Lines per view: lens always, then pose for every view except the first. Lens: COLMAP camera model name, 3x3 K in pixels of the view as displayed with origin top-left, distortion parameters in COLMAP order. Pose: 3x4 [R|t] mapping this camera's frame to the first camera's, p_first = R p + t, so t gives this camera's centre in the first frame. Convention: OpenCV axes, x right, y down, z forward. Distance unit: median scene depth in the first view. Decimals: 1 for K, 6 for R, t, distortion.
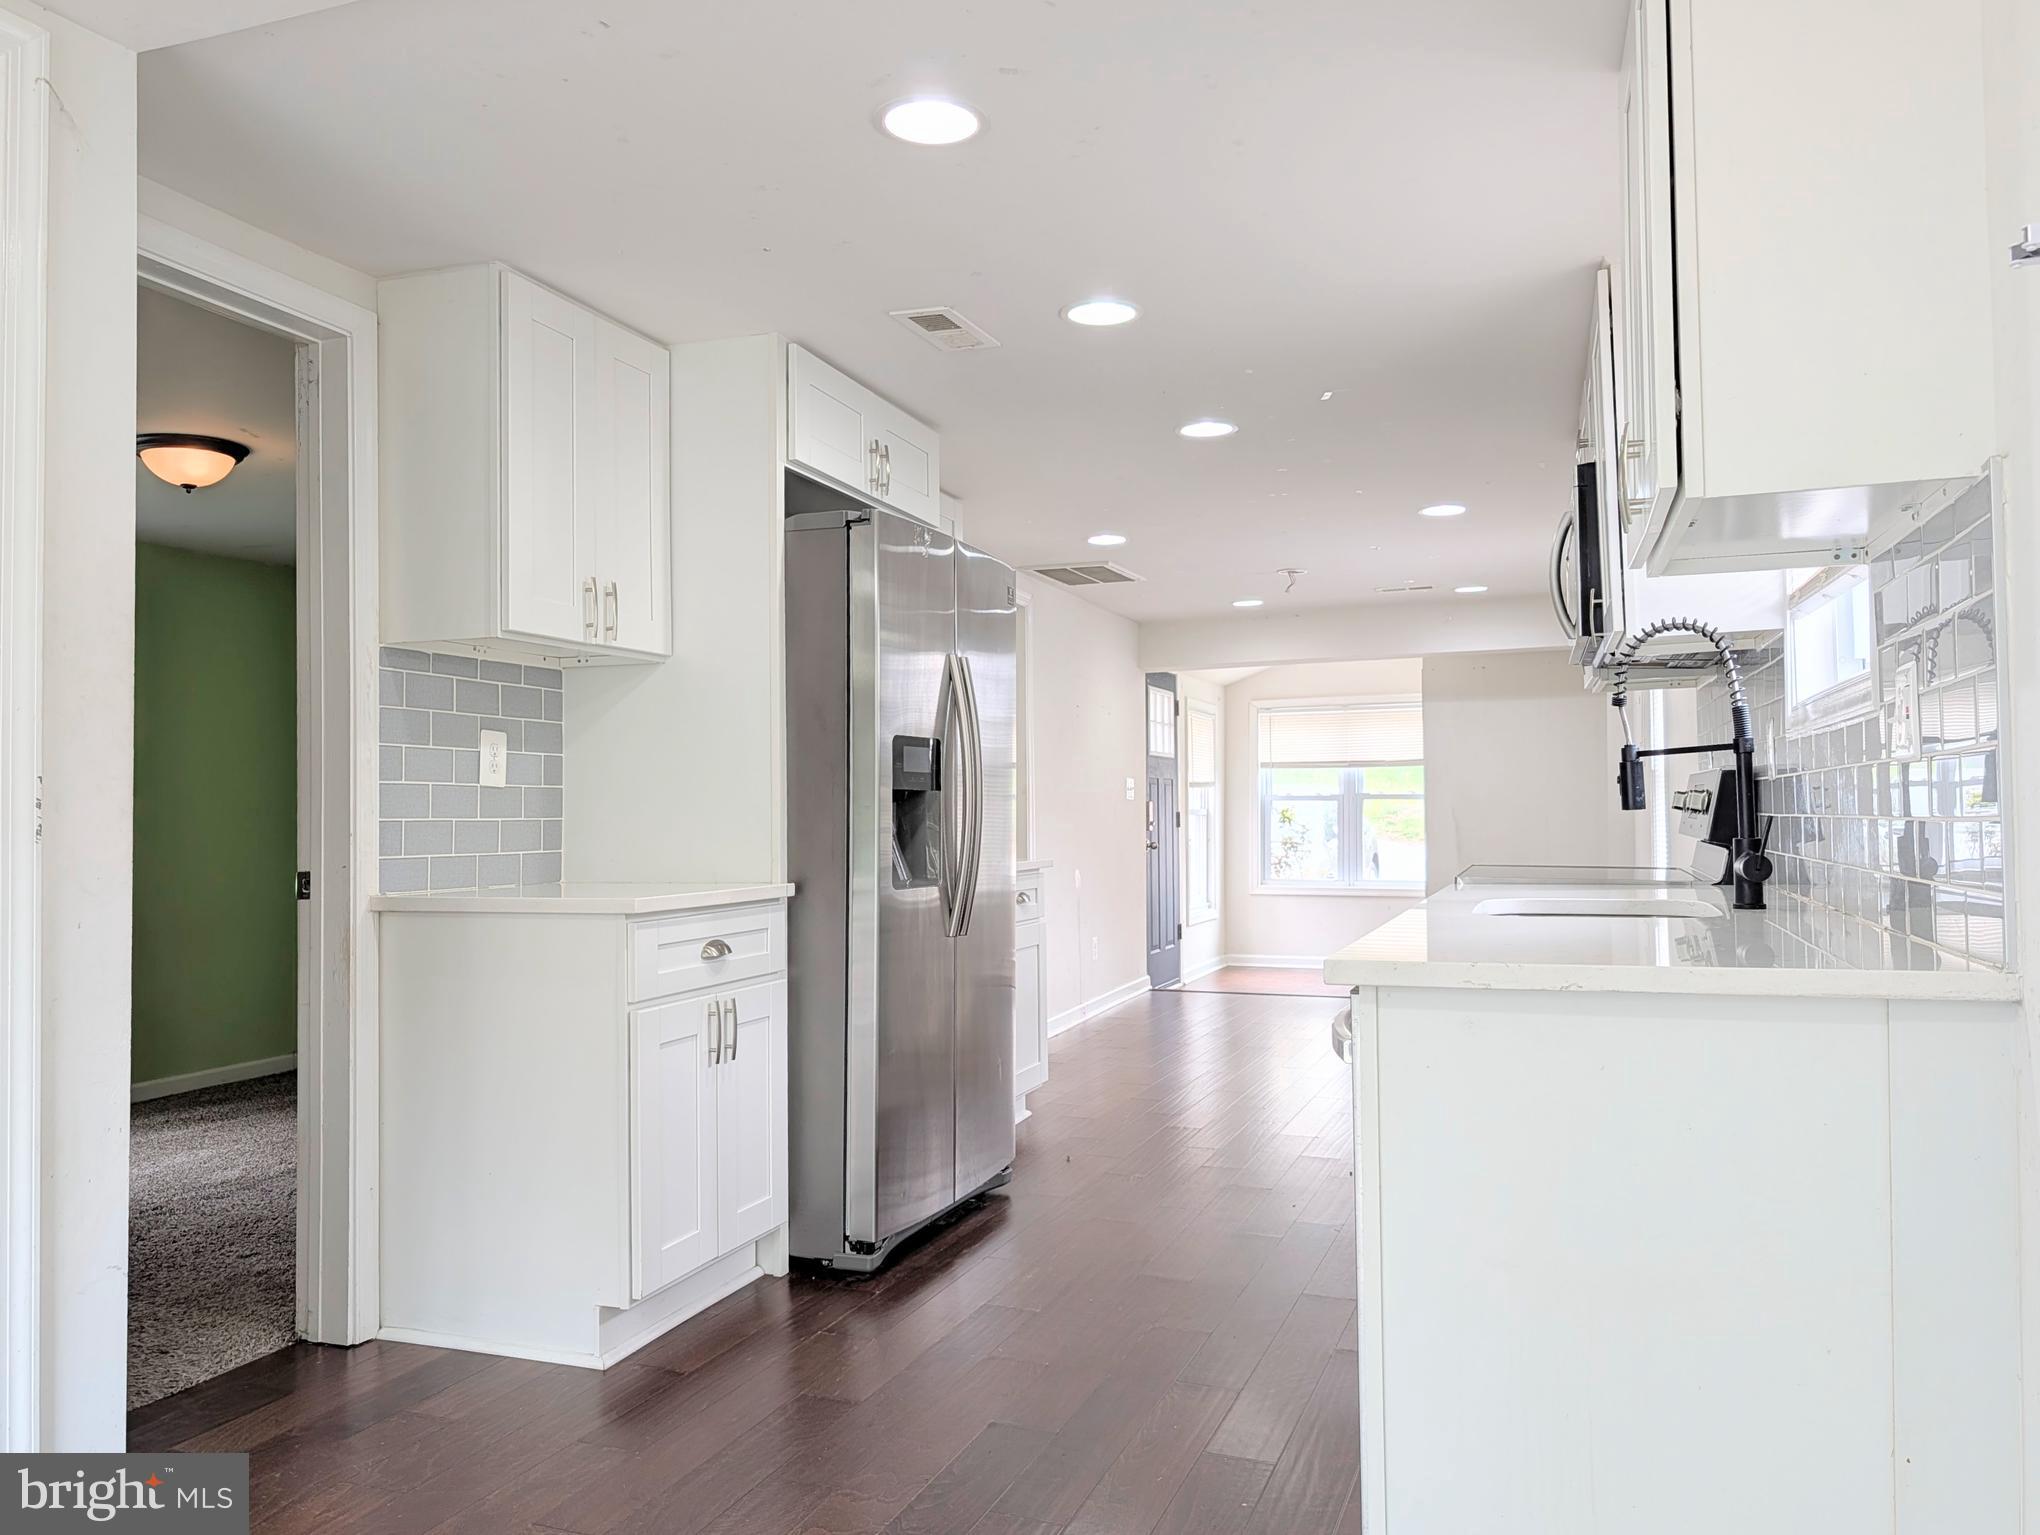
lens RADIAL K [[1484.1, 0, 1034.6], [0, 1484.1, 780.2], [0, 0, 1]] dist [0.070471, -0.119048]
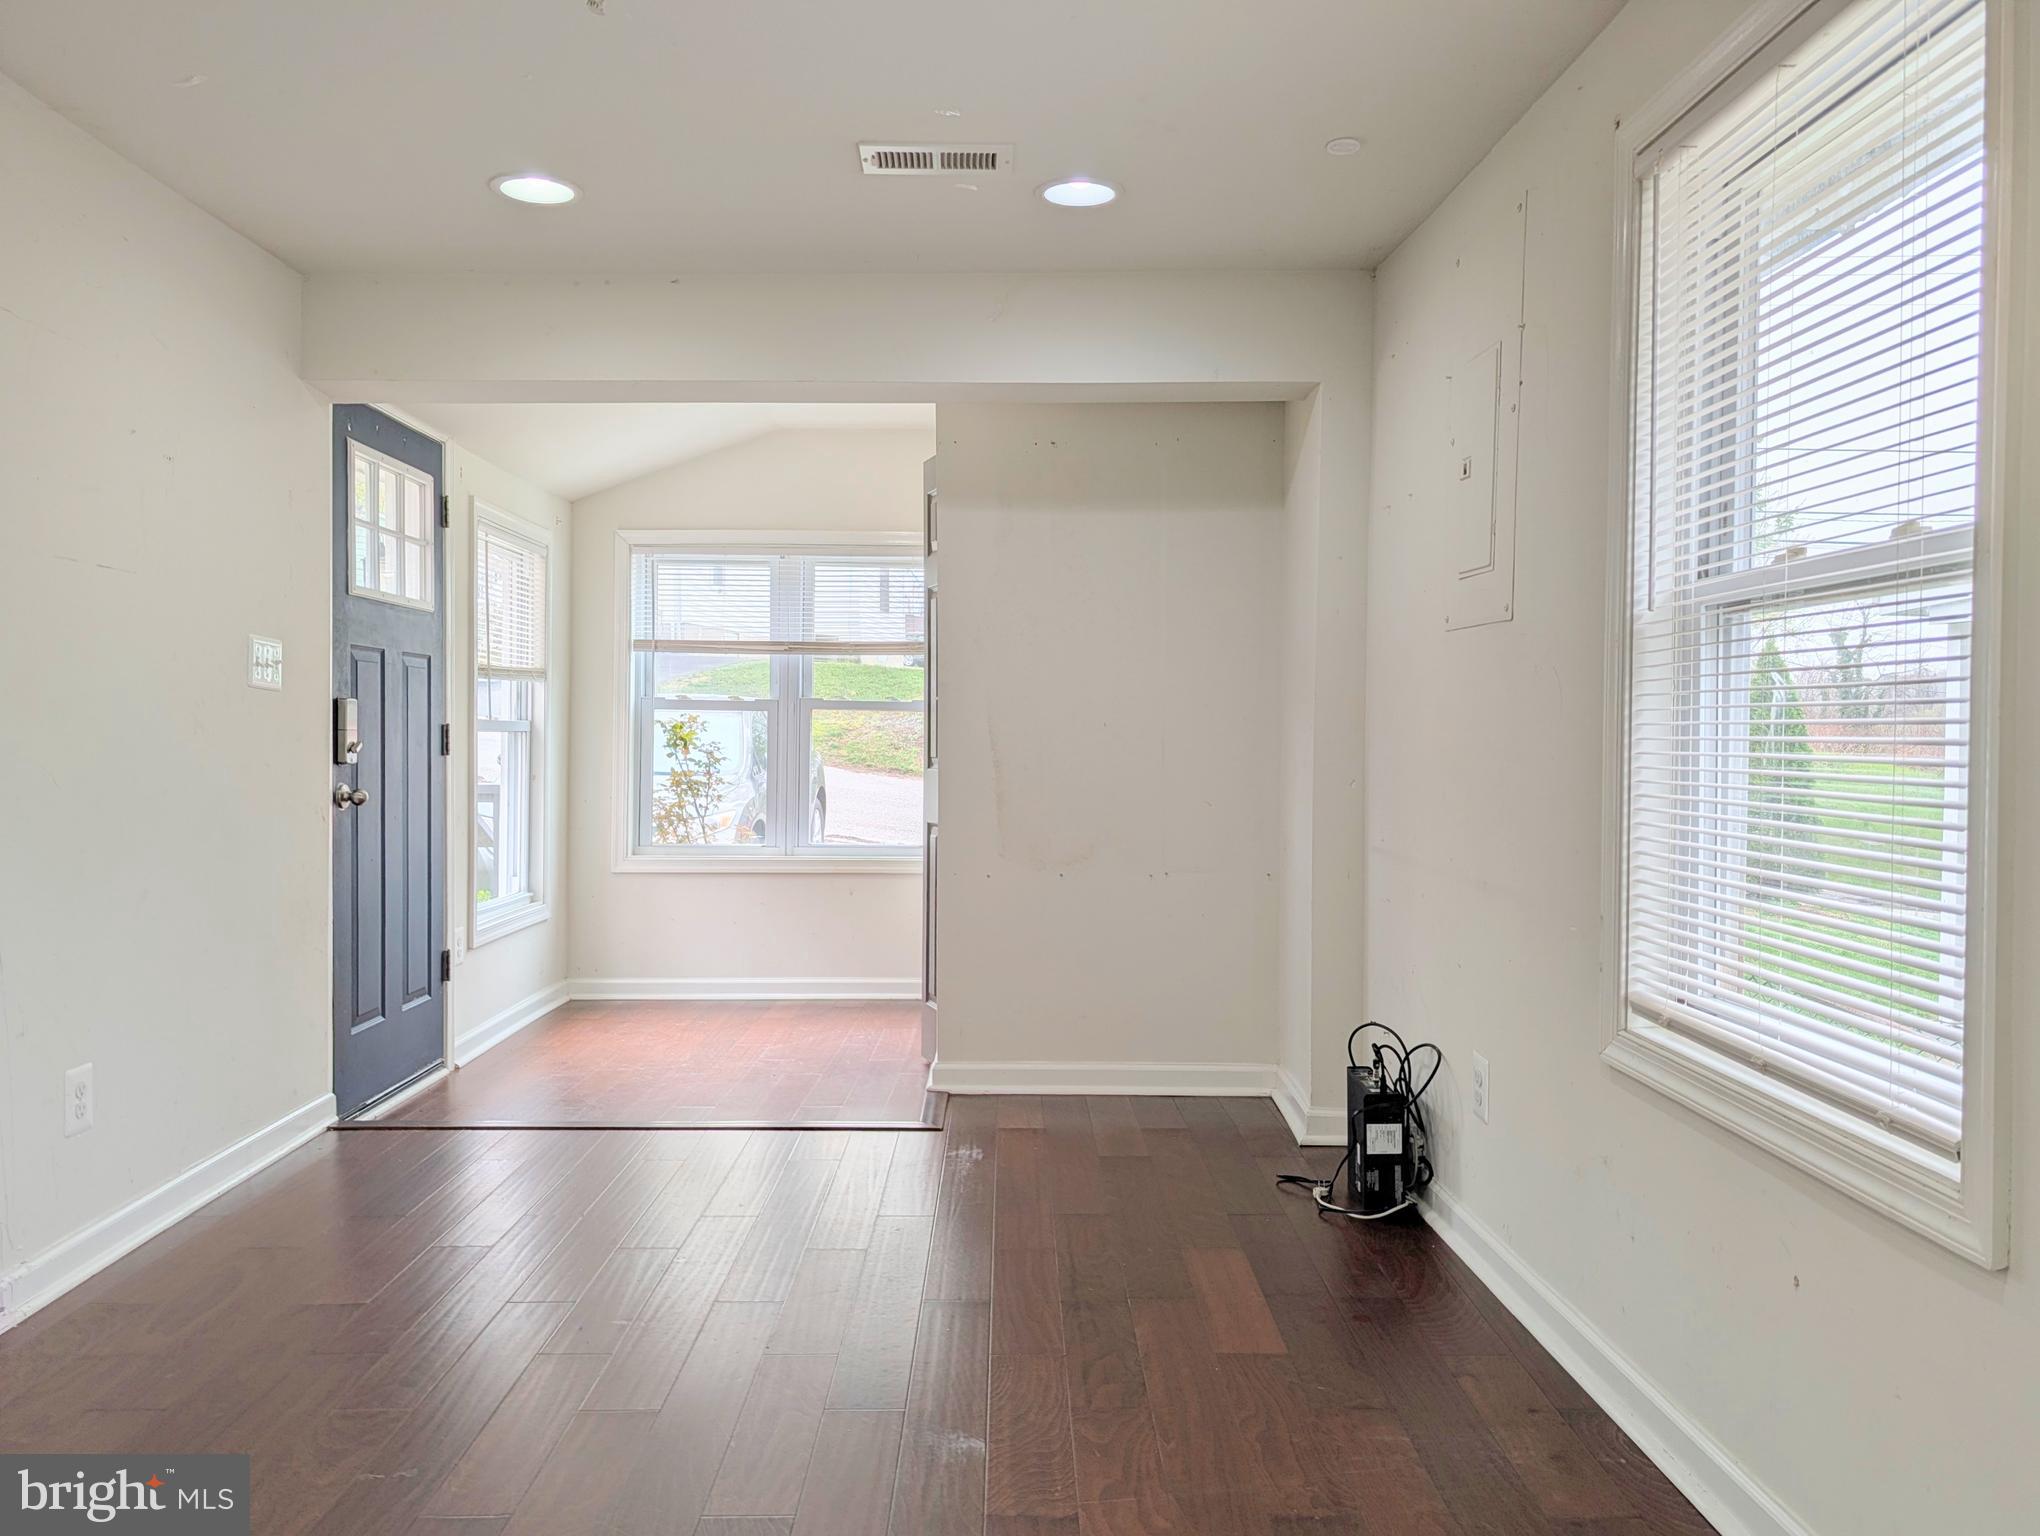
lens RADIAL K [[1462.1, 0, 1017.9], [0, 1462.1, 786.1], [0, 0, 1]] dist [0.058043, -0.100670]
pose [[0.934438, 0.003947, 0.356104, 0.107988], [-0.024478, 0.998286, 0.053167, 0.012368], [-0.355283, -0.058398, 0.932933, 0.509341]]
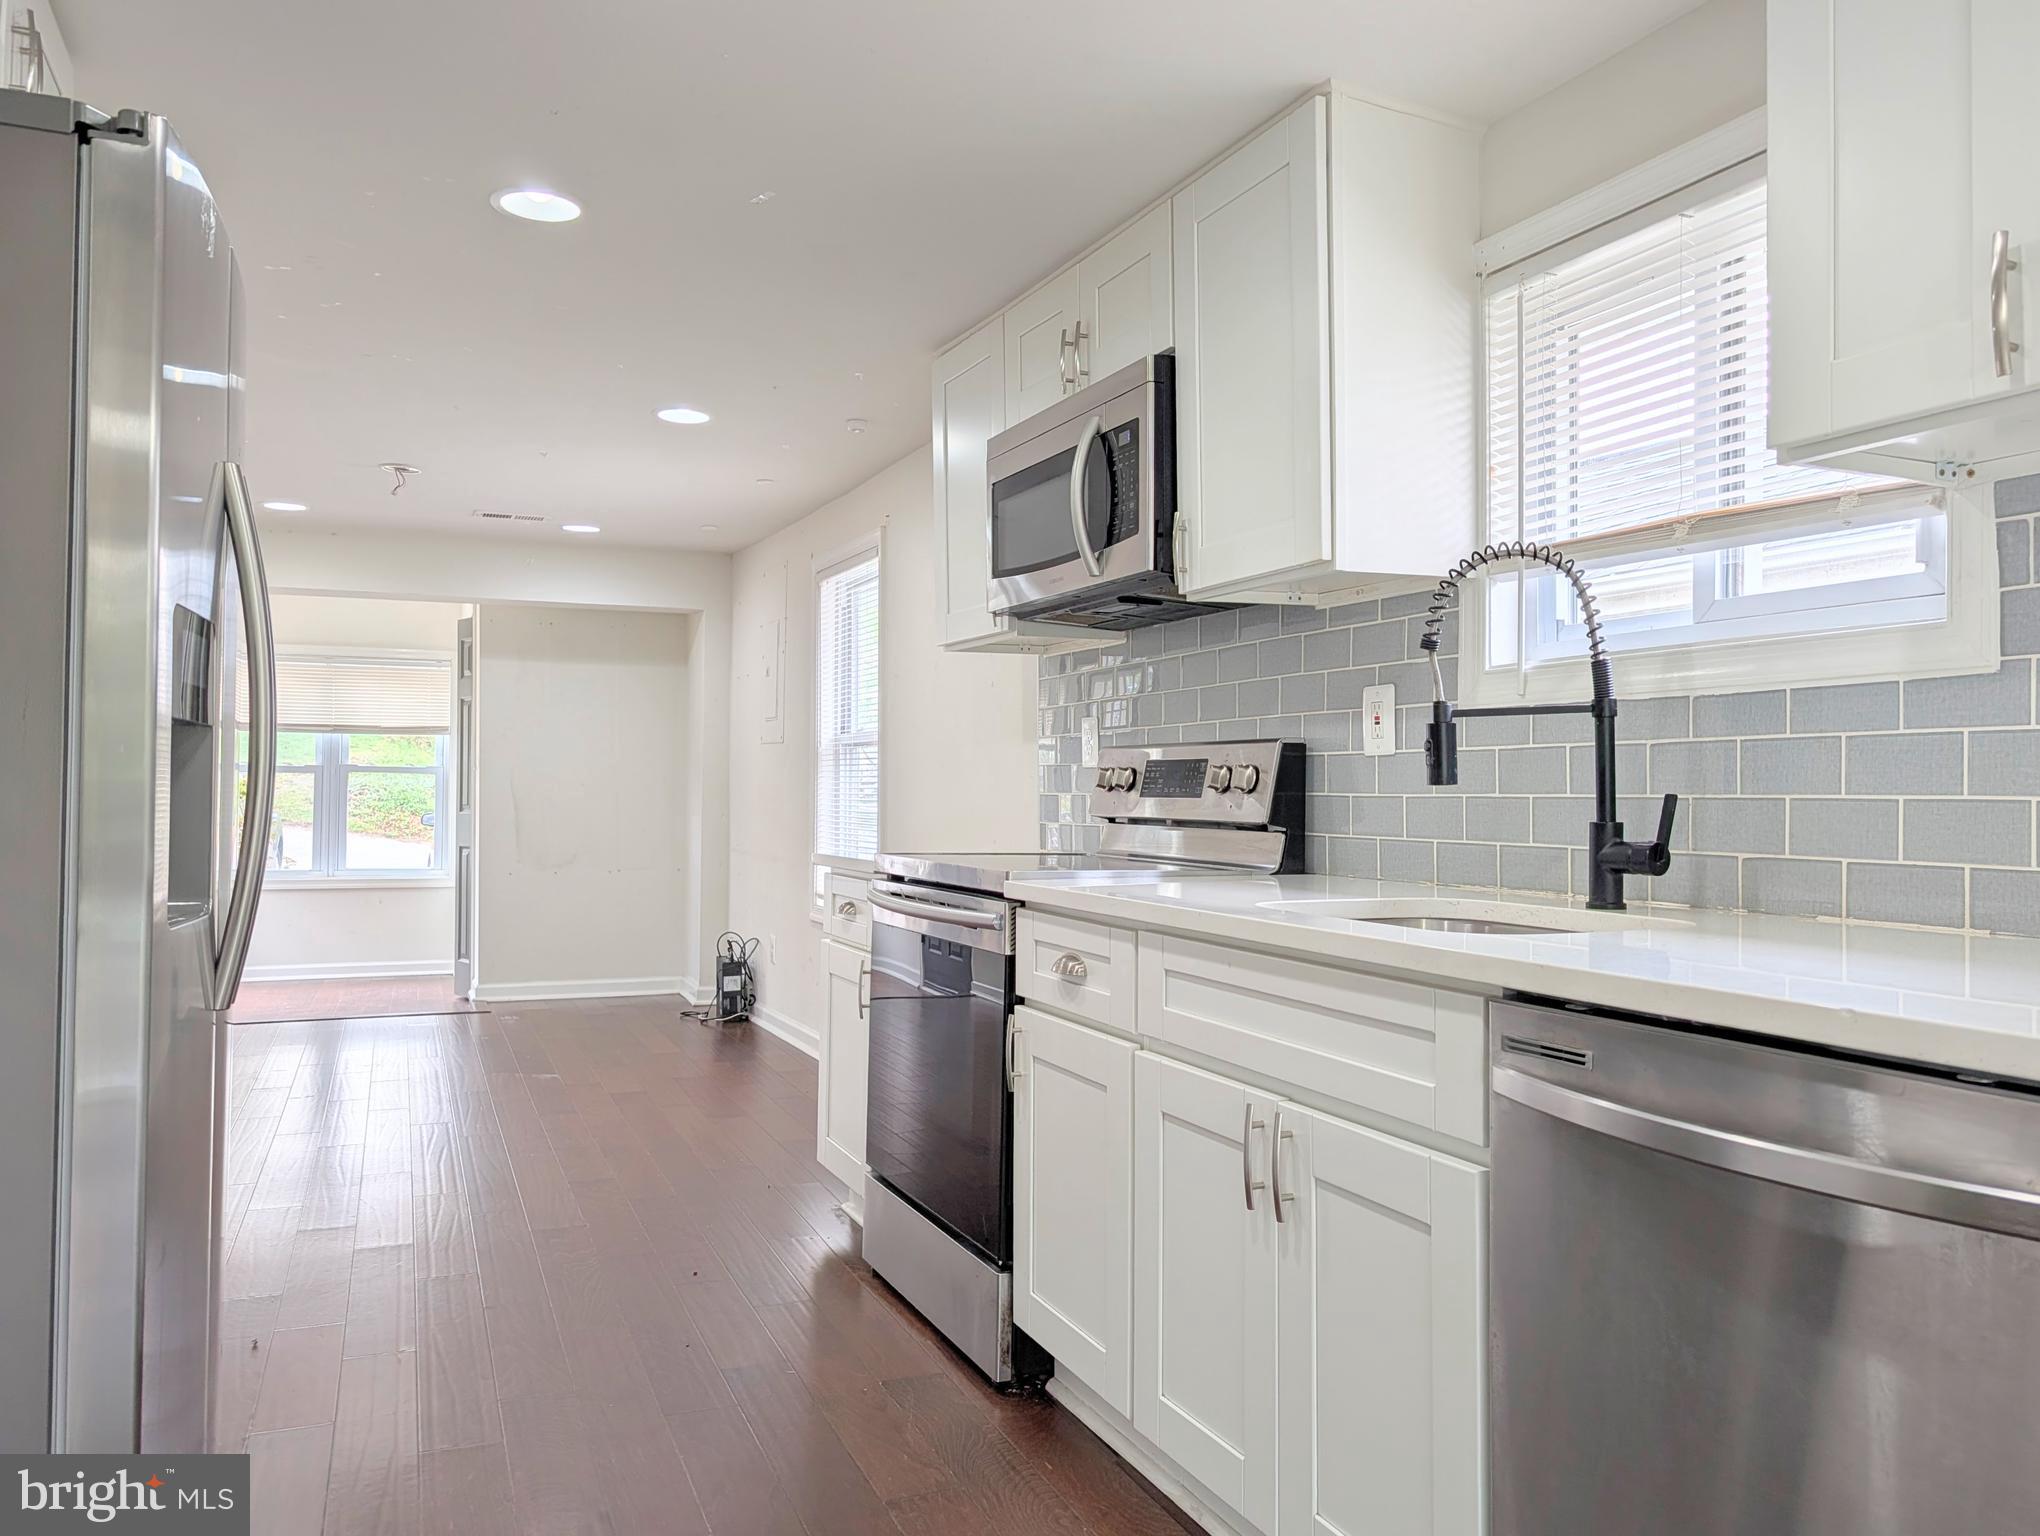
lens RADIAL K [[1417.6, 0, 1047.7], [0, 1417.6, 772.0], [0, 0, 1]] dist [0.052733, -0.000605]
pose [[0.710261, 0.028831, 0.703348, -0.079331], [-0.032684, 0.999434, -0.007963, 0.007592], [-0.703180, -0.017333, 0.710801, 0.180773]]
